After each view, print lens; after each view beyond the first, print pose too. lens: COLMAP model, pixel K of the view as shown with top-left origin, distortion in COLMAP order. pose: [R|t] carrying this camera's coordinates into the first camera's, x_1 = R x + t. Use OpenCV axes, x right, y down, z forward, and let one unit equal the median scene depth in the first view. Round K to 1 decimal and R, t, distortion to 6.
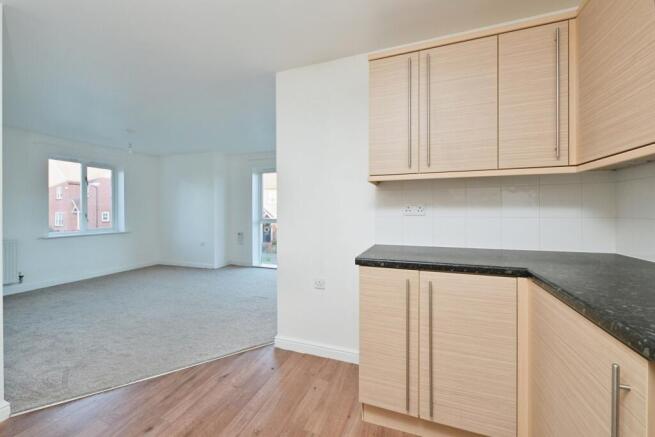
lens RADIAL K [[259.3, 0, 324.5], [0, 259.3, 212.0], [0, 0, 1]] dist [-0.002079, -0.000346]
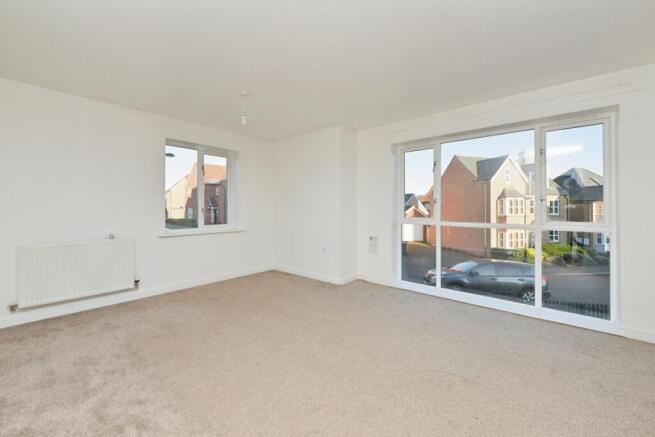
lens RADIAL K [[259.3, 0, 324.9], [0, 259.3, 206.1], [0, 0, 1]] dist [-0.002079, -0.000346]
pose [[0.938094, 0.008511, -0.346277, -0.226426], [-0.009281, 0.999957, -0.000565, -0.004837], [0.346257, 0.003744, 0.938132, 0.316446]]
